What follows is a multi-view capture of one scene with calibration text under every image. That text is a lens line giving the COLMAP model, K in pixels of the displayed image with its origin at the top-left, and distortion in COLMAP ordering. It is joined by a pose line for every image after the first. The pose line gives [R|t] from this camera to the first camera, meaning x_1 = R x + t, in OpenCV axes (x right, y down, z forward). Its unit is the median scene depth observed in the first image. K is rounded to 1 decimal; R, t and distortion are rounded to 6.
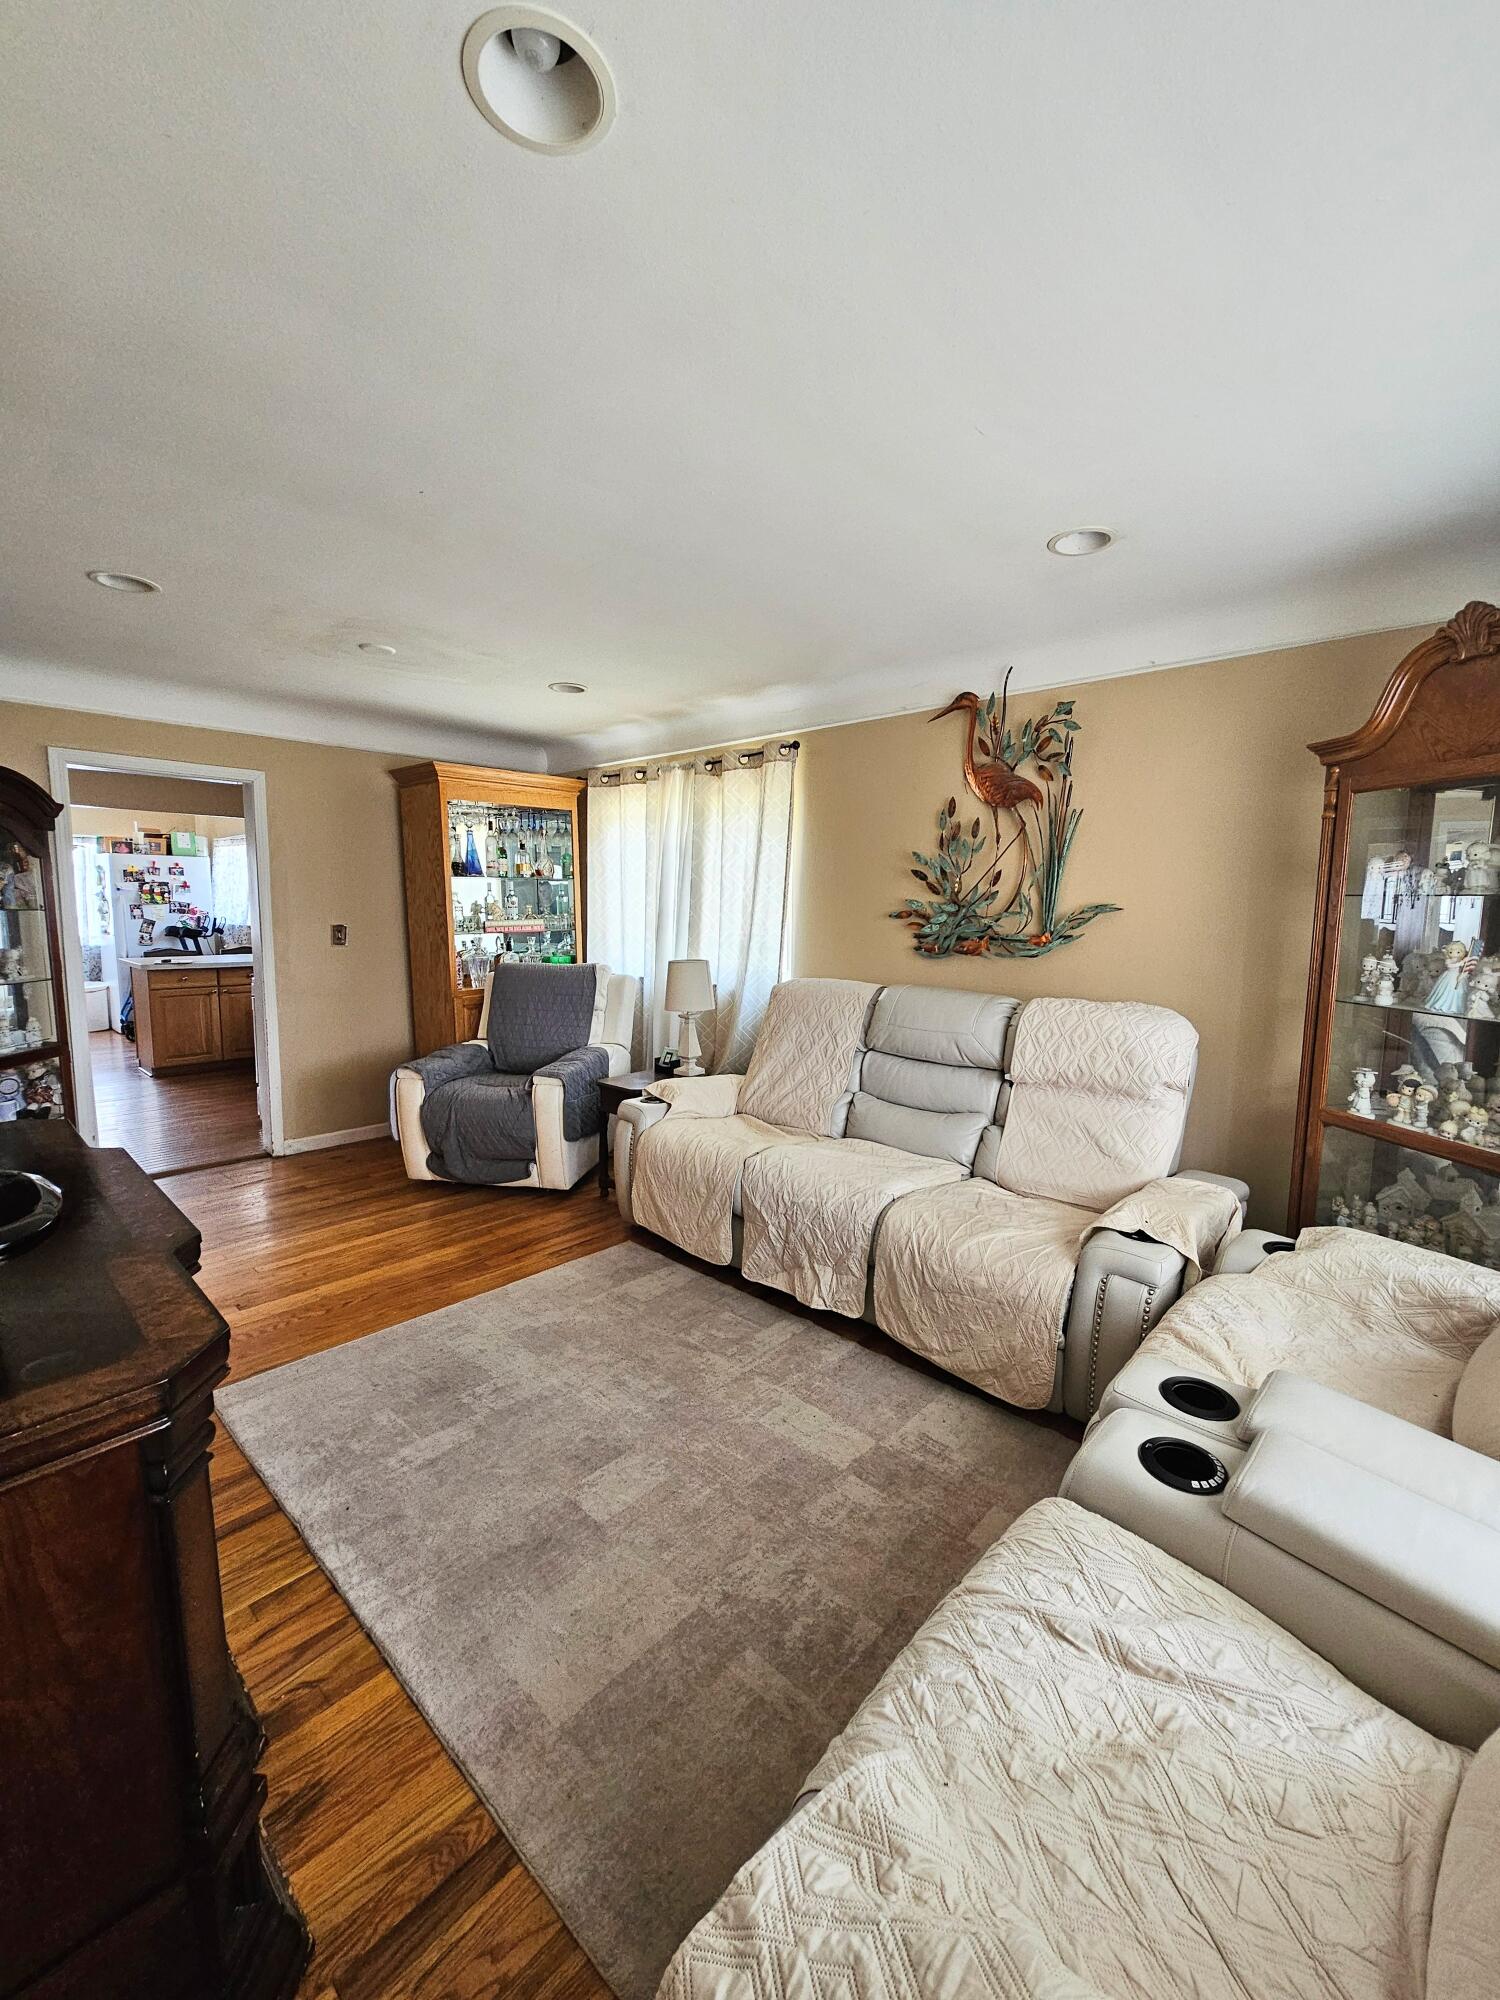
lens RADIAL K [[820.2, 0, 766.4], [0, 820.2, 1000.0], [0, 0, 1]] dist [0.004624, -0.000594]
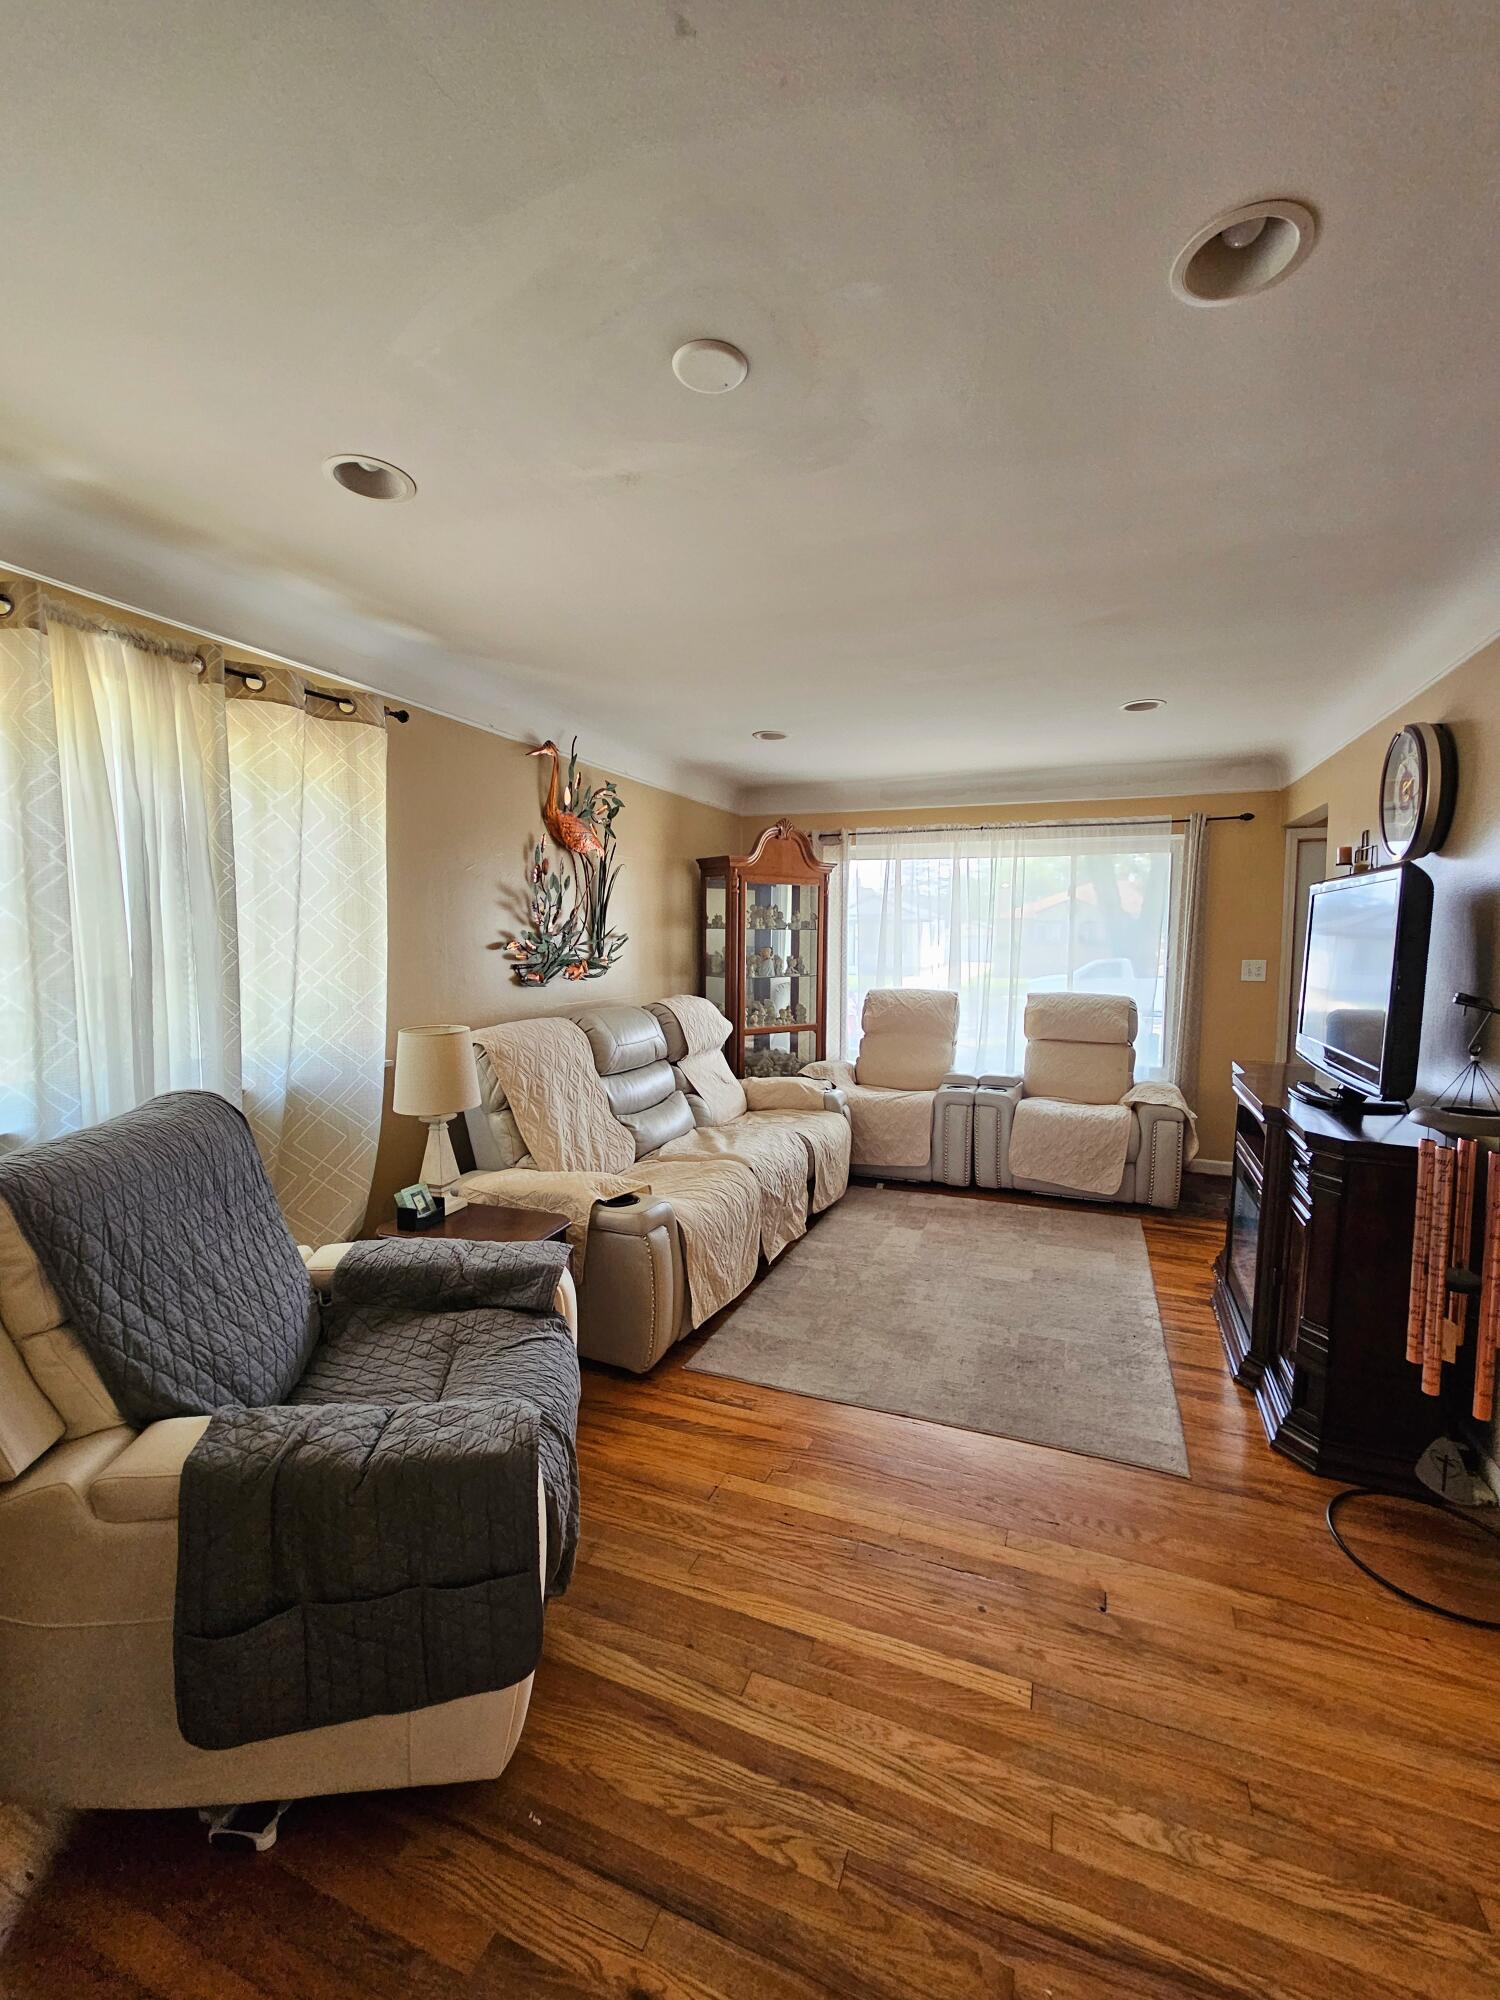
lens RADIAL K [[820.2, 0, 771.9], [0, 820.2, 998.3], [0, 0, 1]] dist [0.004624, -0.000594]
pose [[-0.368818, -0.091639, 0.924973, -0.967351], [0.094579, 0.986263, 0.135422, -0.168860], [-0.924677, 0.137429, -0.355085, 1.241821]]
